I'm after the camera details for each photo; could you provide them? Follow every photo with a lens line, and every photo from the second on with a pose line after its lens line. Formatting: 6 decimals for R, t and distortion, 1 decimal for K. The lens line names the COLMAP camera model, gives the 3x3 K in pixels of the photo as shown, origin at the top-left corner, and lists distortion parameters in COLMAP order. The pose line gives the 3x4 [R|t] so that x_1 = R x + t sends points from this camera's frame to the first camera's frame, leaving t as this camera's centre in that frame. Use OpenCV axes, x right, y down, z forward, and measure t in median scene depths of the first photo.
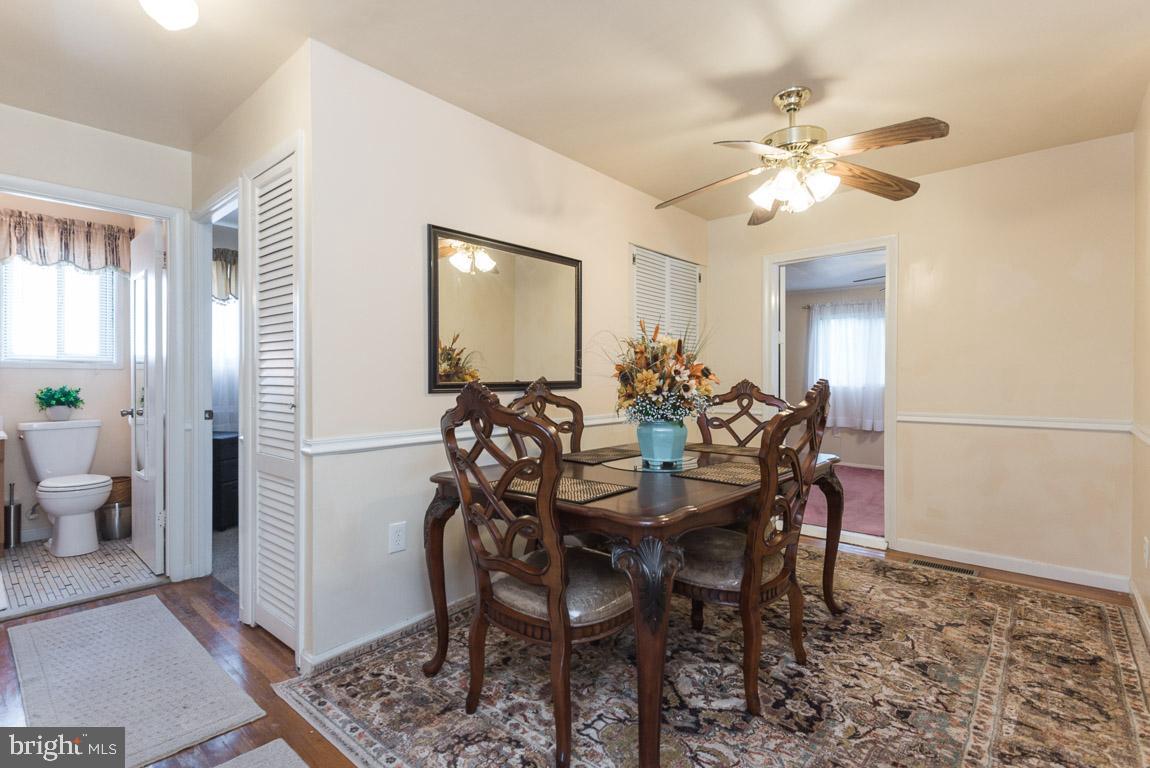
lens RADIAL K [[538.6, 0, 581.7], [0, 538.6, 375.0], [0, 0, 1]] dist [0.008672, -0.005656]
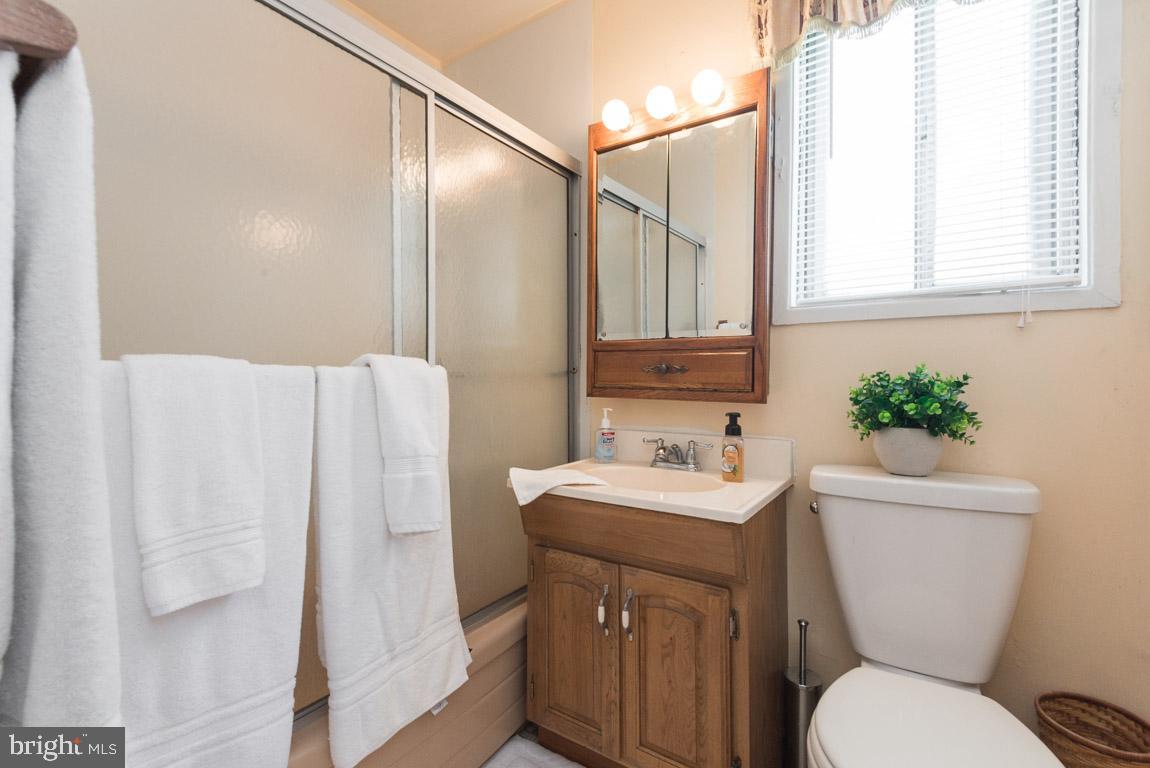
lens RADIAL K [[520.8, 0, 568.2], [0, 520.8, 376.9], [0, 0, 1]] dist [0.014014, -0.003257]
pose [[0.120241, -0.001979, -0.992743, -0.674644], [0.004841, 0.999987, -0.001407, 0.025866], [0.992733, -0.004637, 0.120249, 0.755295]]
